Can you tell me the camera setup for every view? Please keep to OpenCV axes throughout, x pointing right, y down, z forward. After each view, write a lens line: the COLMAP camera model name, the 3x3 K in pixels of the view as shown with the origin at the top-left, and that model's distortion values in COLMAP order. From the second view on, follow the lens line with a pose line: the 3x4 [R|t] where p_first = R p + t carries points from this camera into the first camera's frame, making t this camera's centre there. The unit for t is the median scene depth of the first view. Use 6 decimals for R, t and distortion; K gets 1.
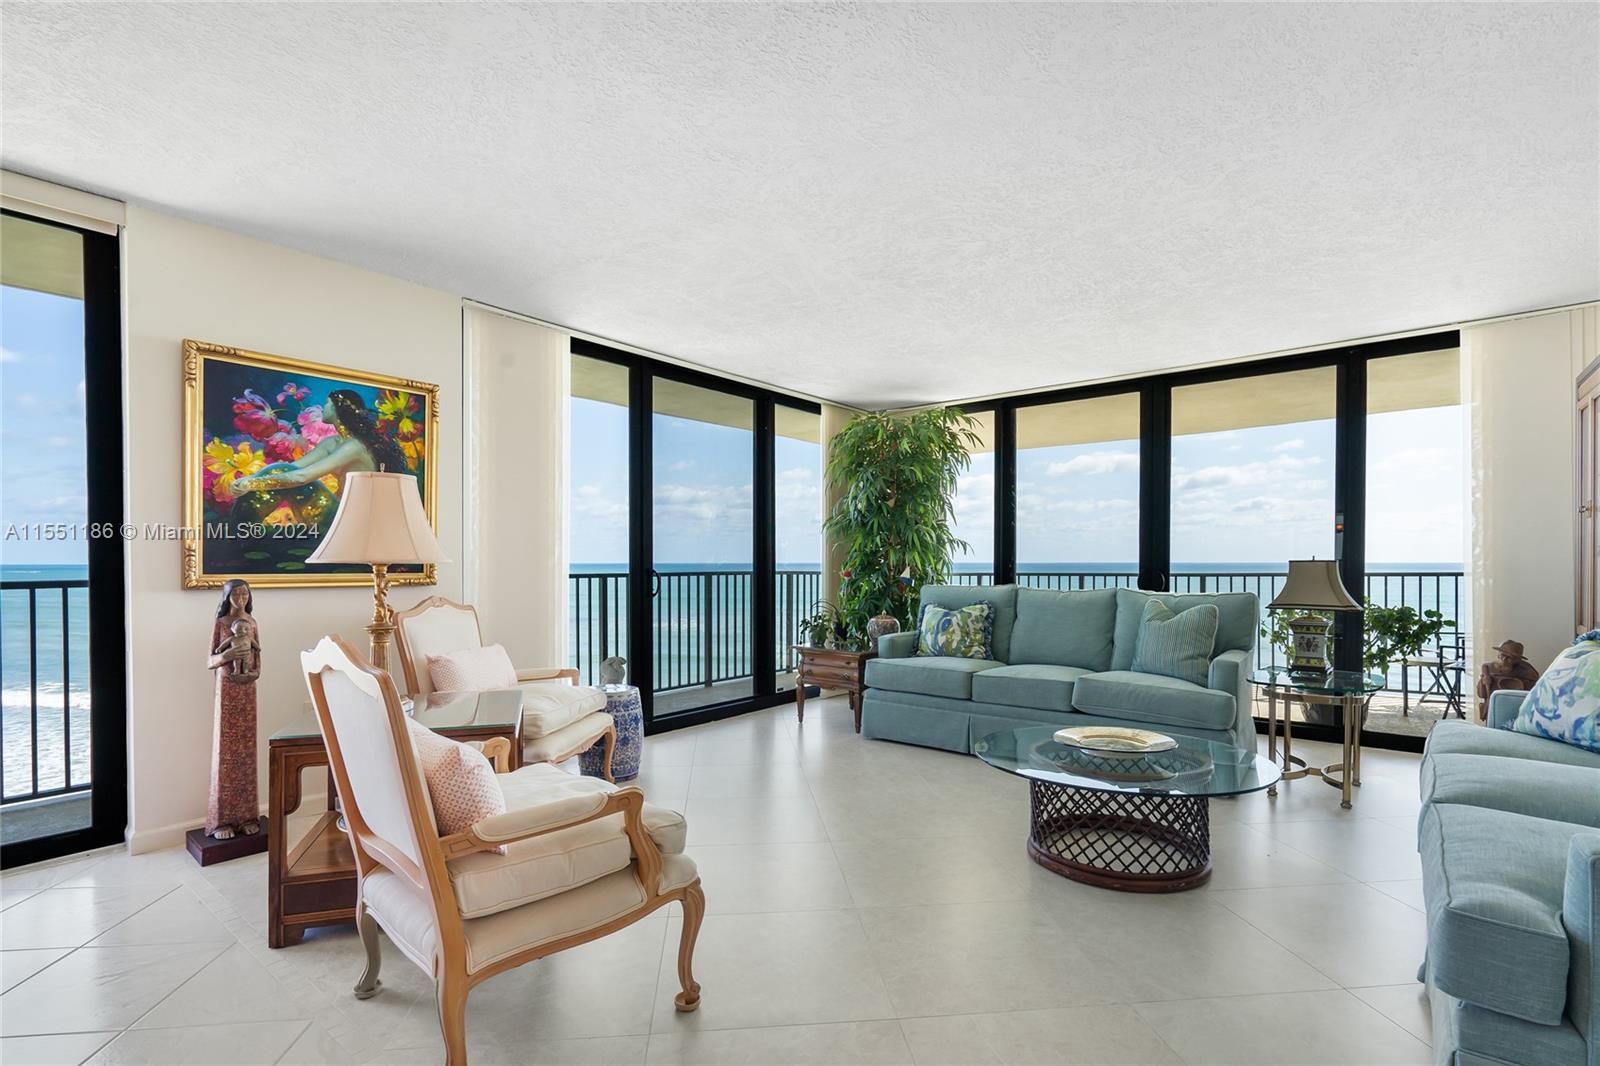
lens RADIAL K [[770.8, 0, 812.3], [0, 770.8, 571.0], [0, 0, 1]] dist [0.000433, 0.000515]
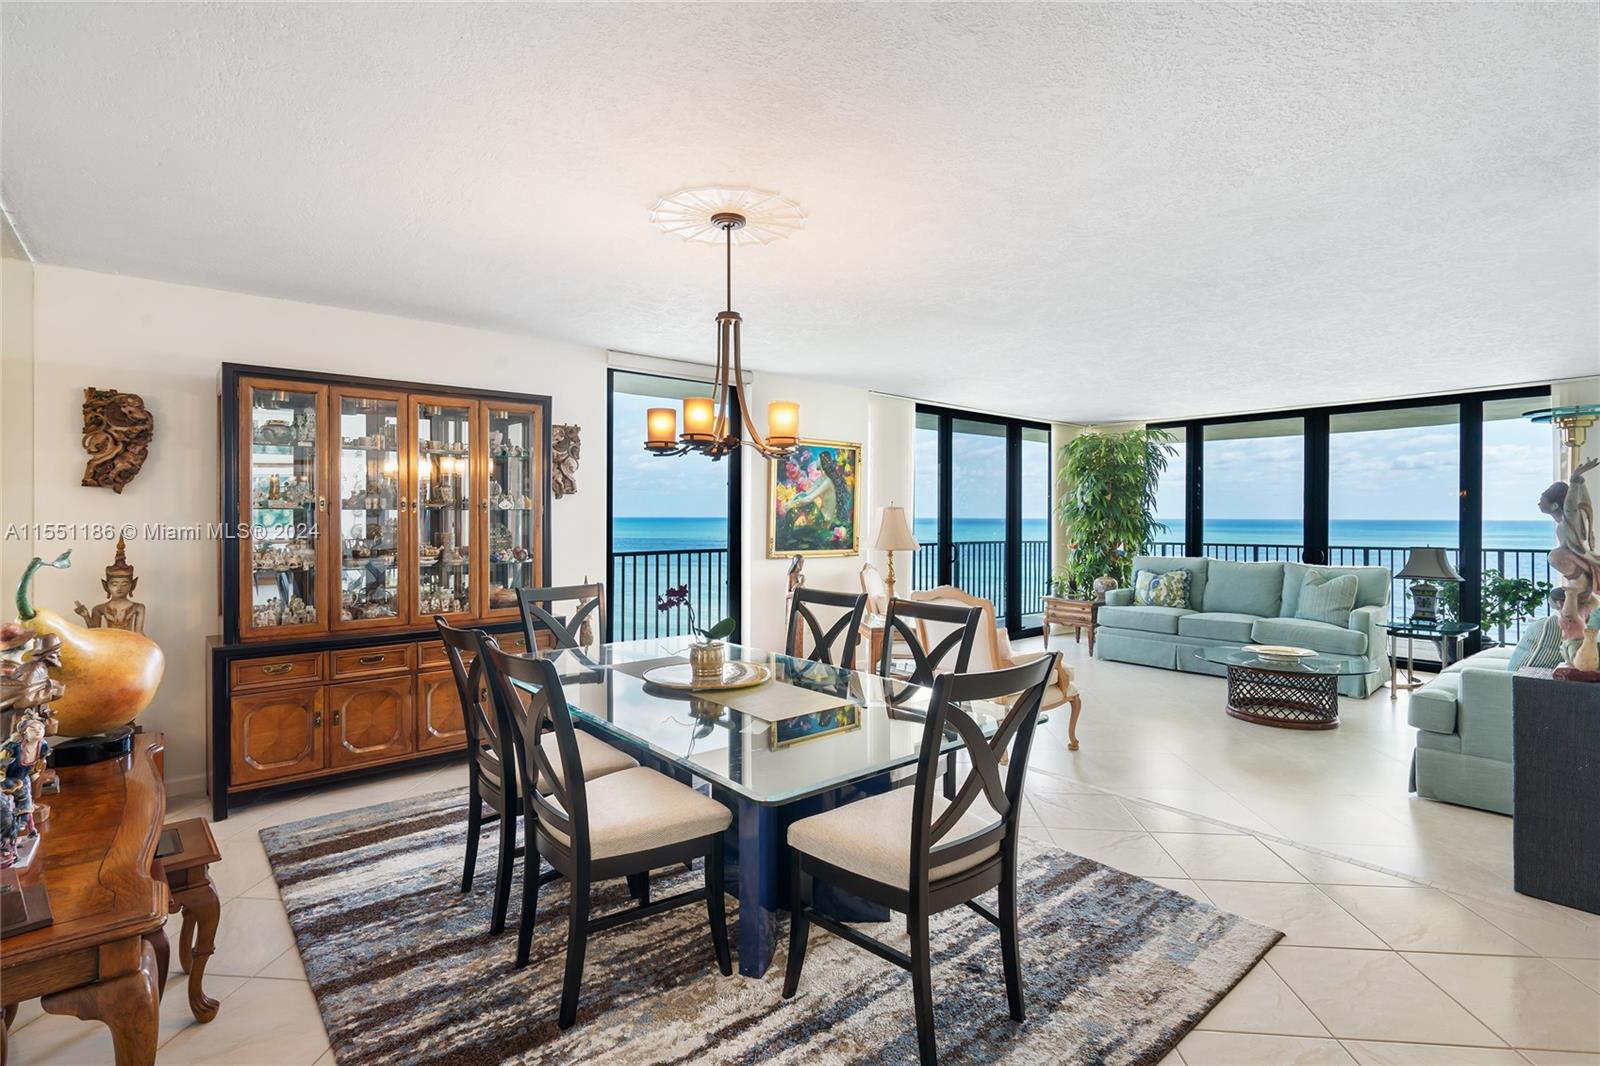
lens RADIAL K [[767.3, 0, 791.1], [0, 767.3, 518.0], [0, 0, 1]] dist [-0.002960, -0.000529]
pose [[0.979435, 0.004853, -0.201699, -0.228782], [-0.006889, 0.999932, -0.009392, -0.041249], [0.201640, 0.010588, 0.979402, -0.614642]]
